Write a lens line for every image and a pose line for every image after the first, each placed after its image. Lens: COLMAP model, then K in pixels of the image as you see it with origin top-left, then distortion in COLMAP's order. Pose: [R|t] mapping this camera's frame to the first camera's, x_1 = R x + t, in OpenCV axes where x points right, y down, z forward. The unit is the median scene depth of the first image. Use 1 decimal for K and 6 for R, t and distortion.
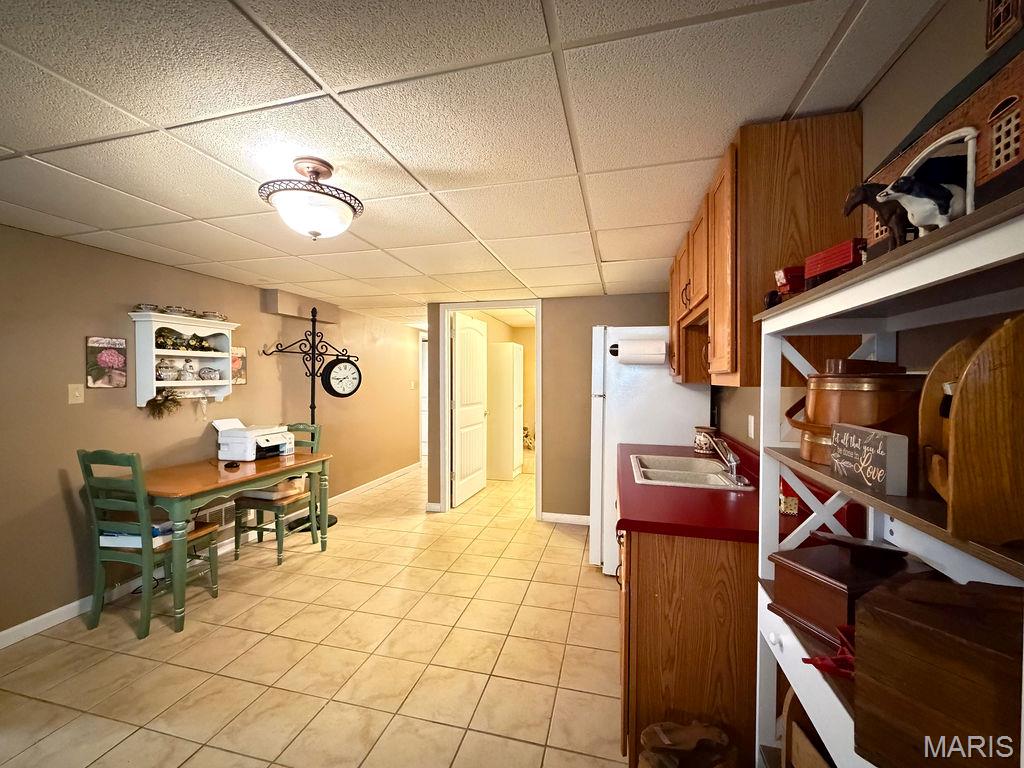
lens RADIAL K [[412.3, 0, 509.7], [0, 412.3, 382.2], [0, 0, 1]] dist [0.000698, -0.000346]
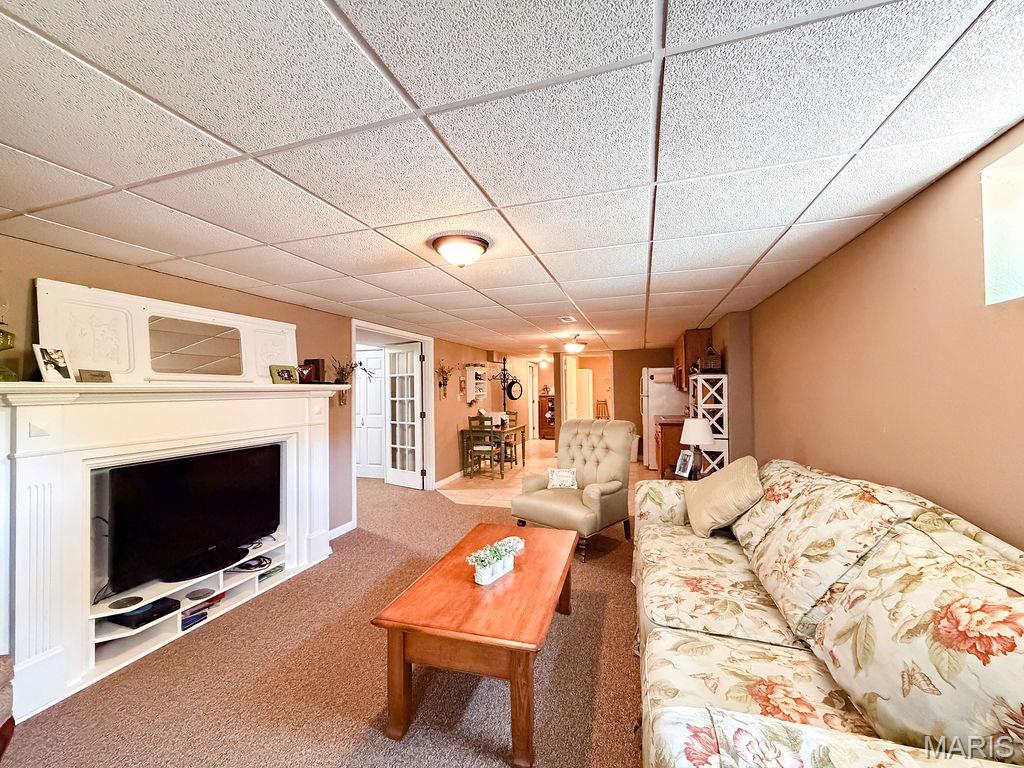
lens RADIAL K [[412.3, 0, 509.7], [0, 412.3, 382.2], [0, 0, 1]] dist [0.000698, -0.000346]
pose [[0.998553, -0.015462, -0.051510, -0.450112], [0.014072, 0.999530, -0.027235, 0.004882], [0.051907, 0.026470, 0.998301, -1.440967]]
